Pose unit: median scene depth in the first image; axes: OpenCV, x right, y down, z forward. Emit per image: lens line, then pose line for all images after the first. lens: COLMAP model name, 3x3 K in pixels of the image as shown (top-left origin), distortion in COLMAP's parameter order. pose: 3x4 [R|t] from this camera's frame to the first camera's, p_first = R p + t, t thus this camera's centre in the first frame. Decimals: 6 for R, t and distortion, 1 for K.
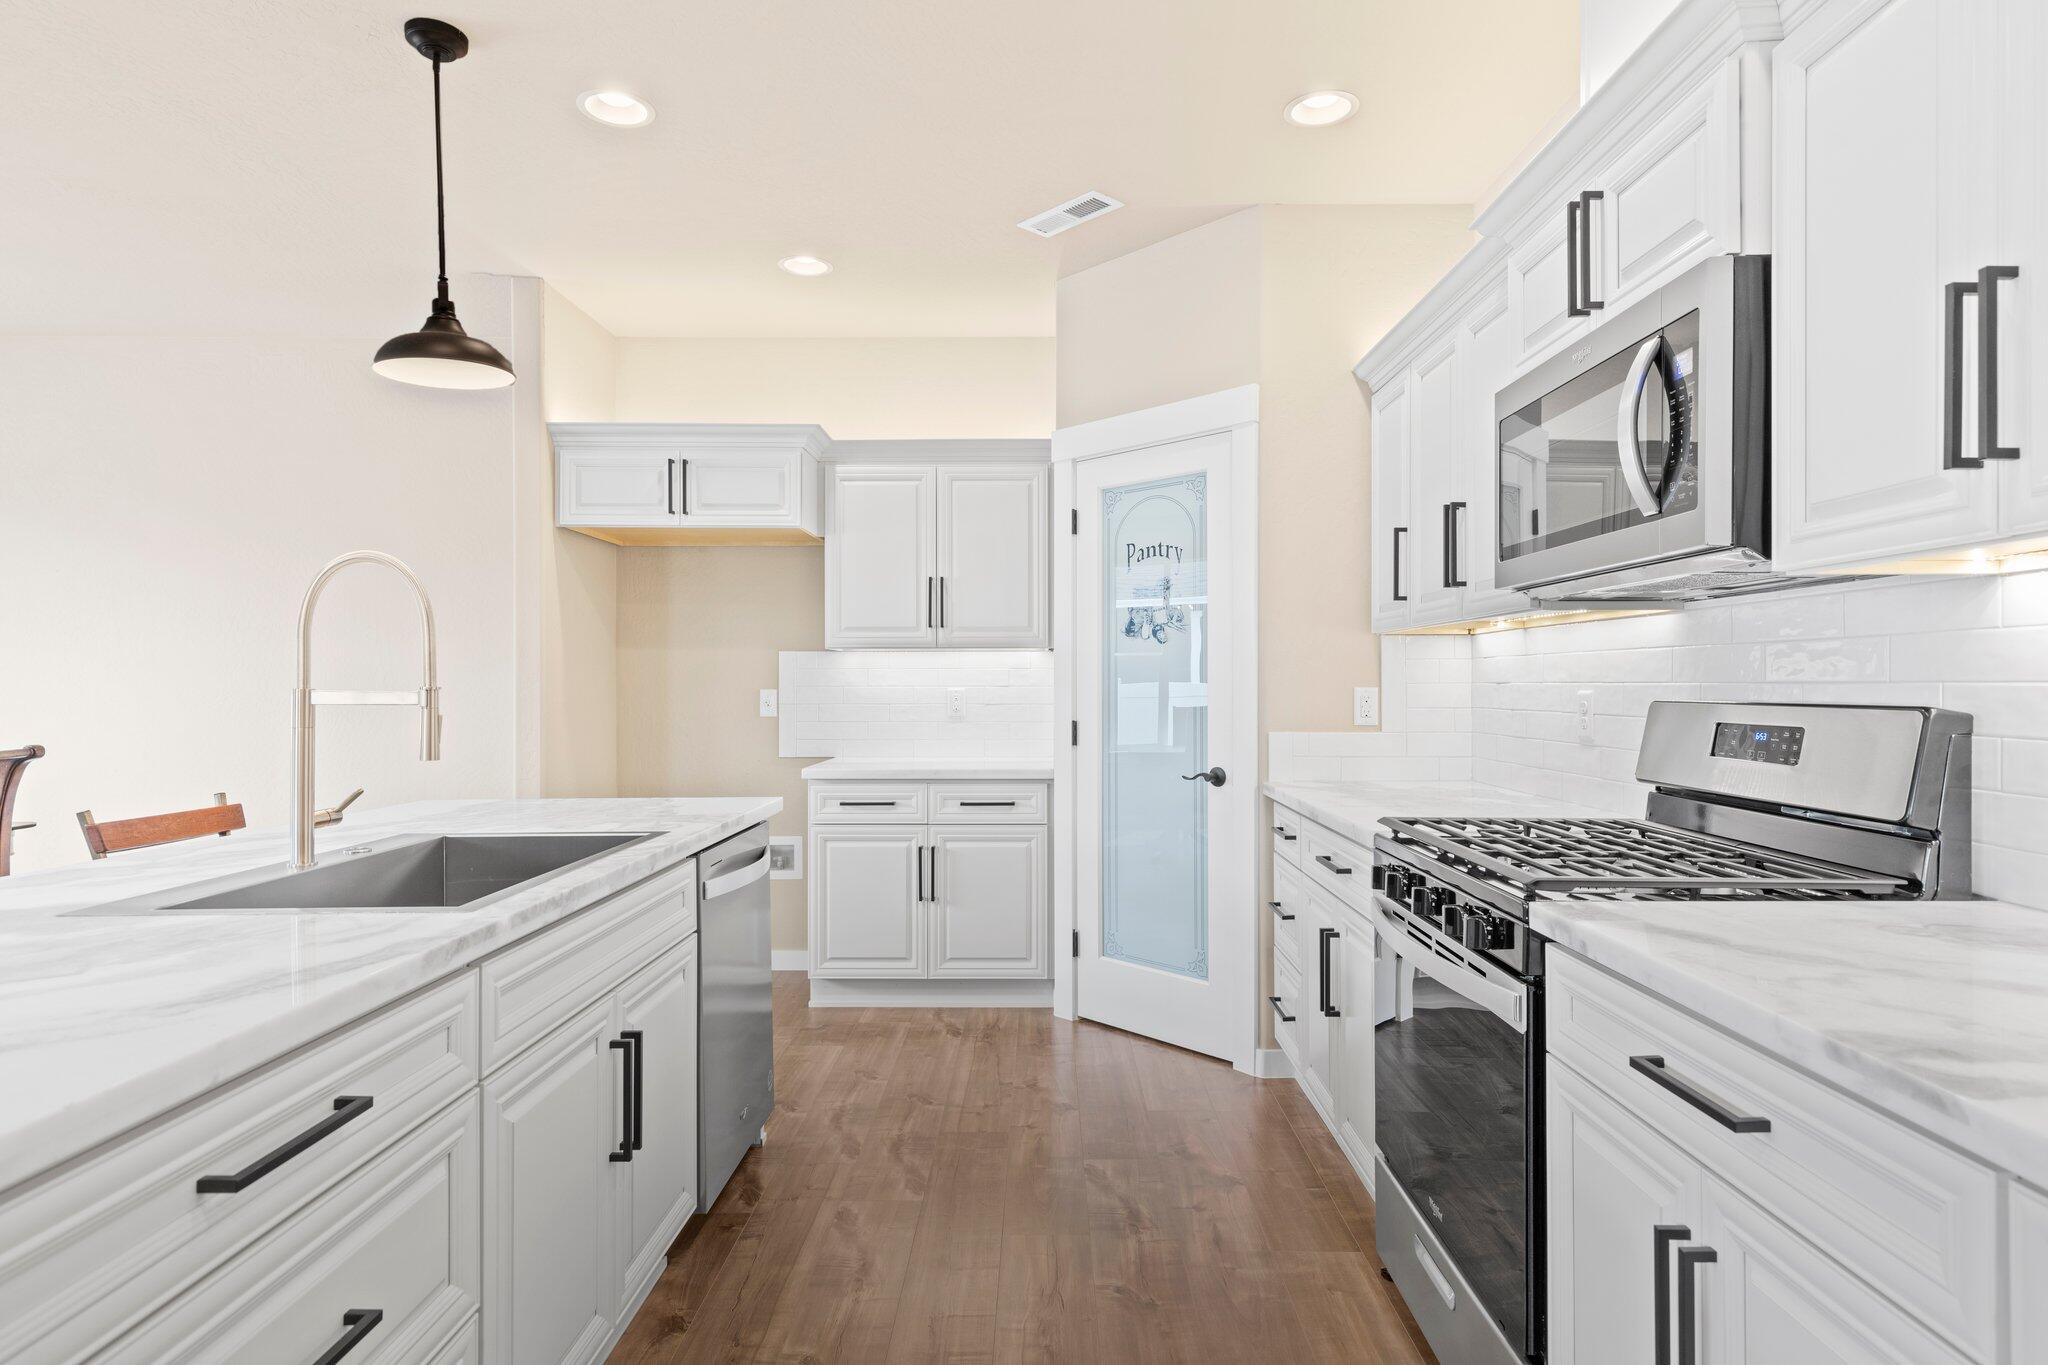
lens RADIAL K [[1118.2, 0, 1024.0], [0, 1118.2, 682.5], [0, 0, 1]] dist [-0.000993, -0.000148]
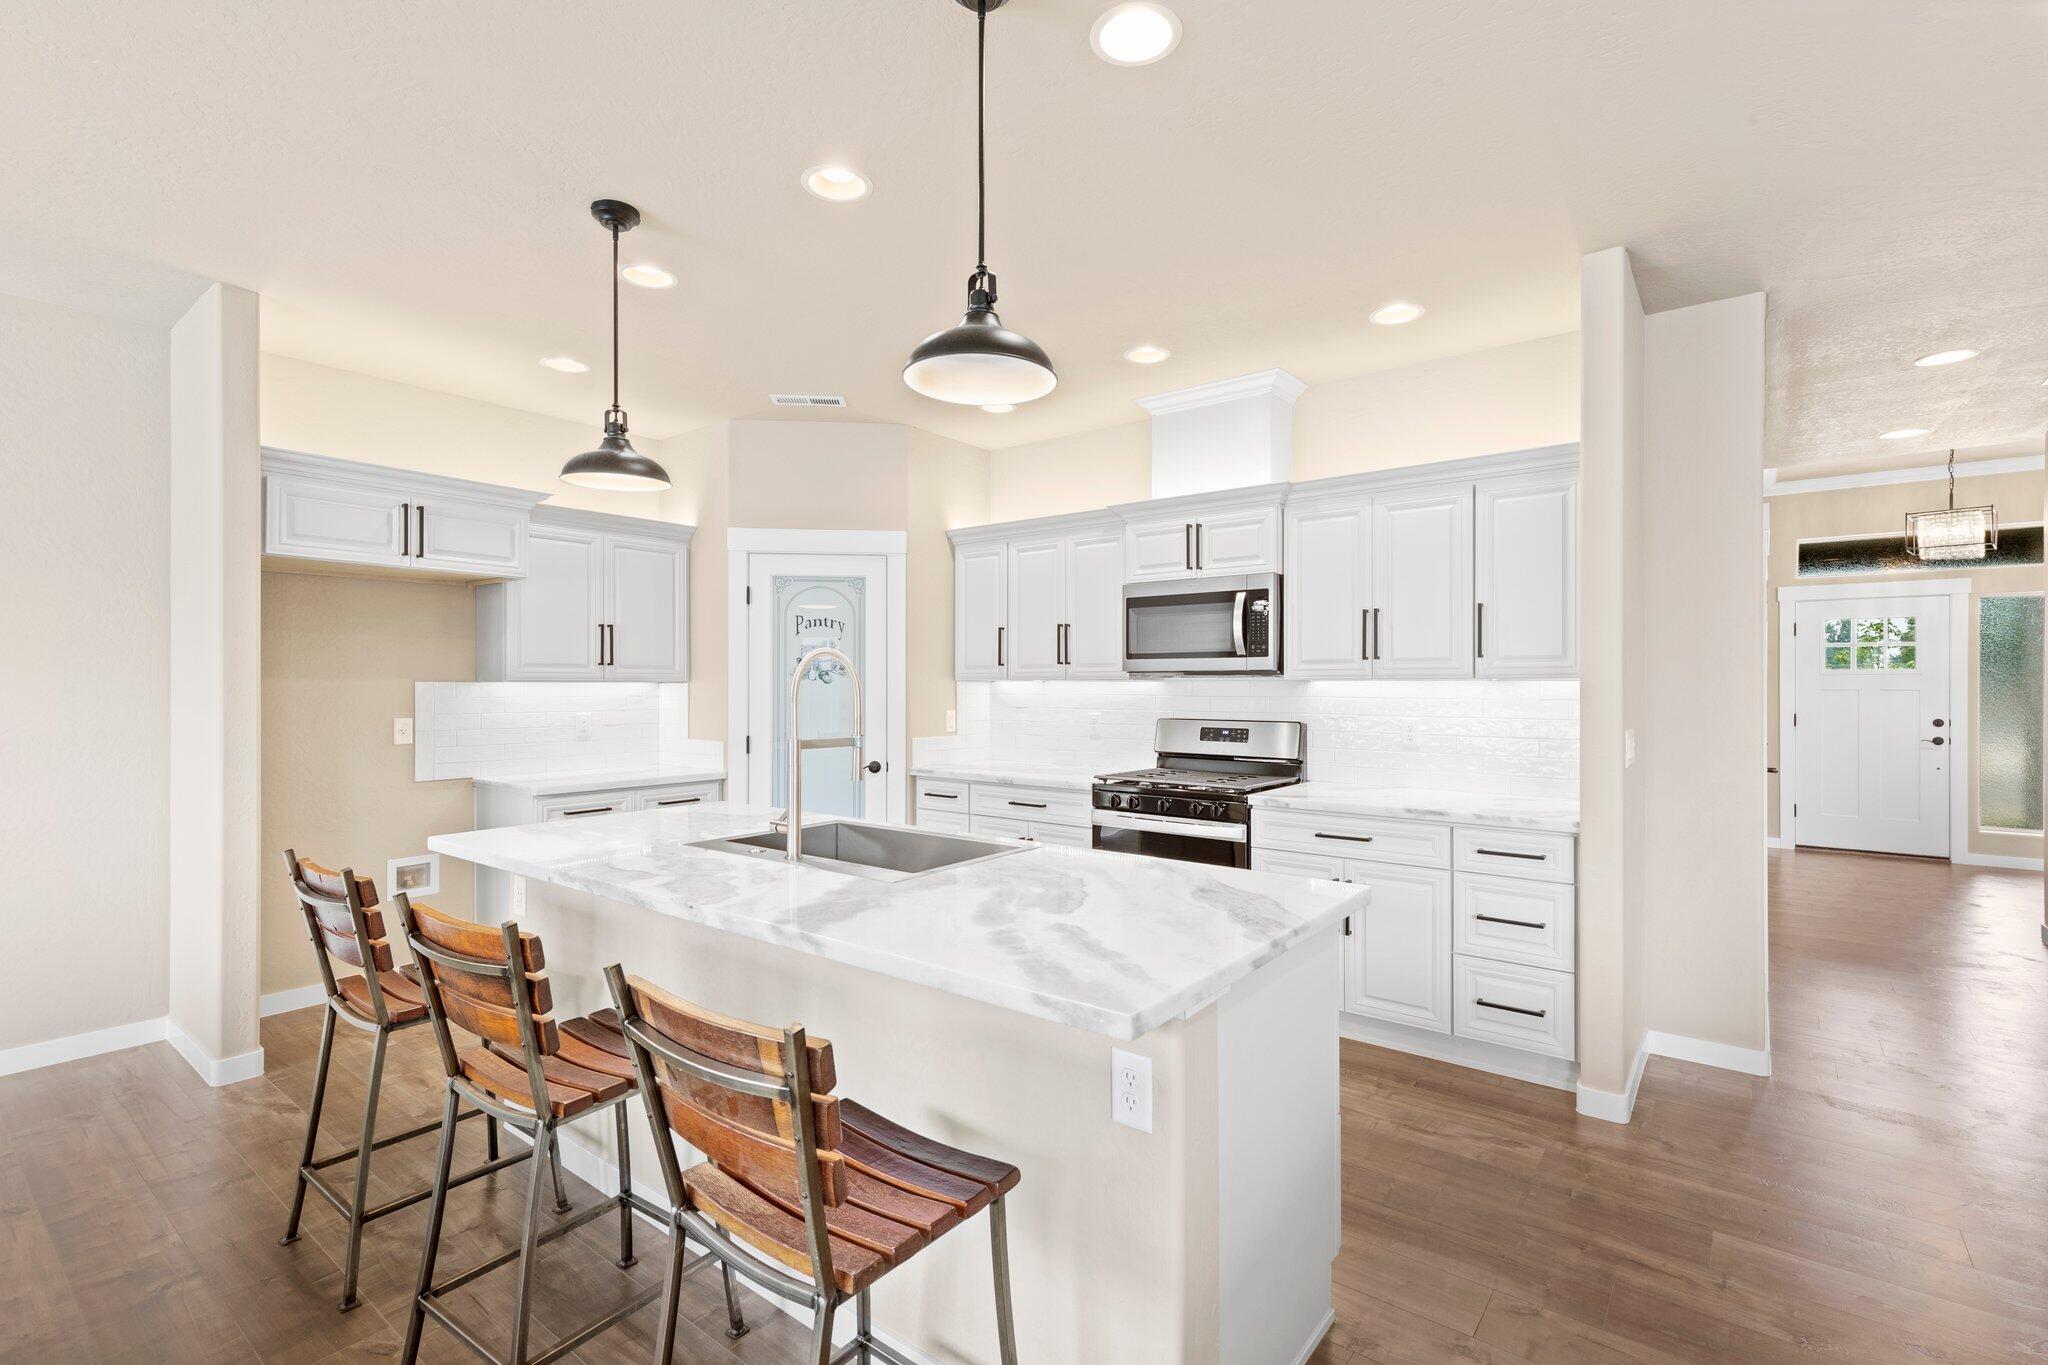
lens RADIAL K [[929.3, 0, 1042.8], [0, 929.3, 682.1], [0, 0, 1]] dist [0.000629, -0.000028]
pose [[0.598586, 0.003477, 0.801051, -0.723000], [-0.002563, 0.999994, -0.002426, -0.034441], [-0.801054, -0.000601, 0.598591, -0.003740]]
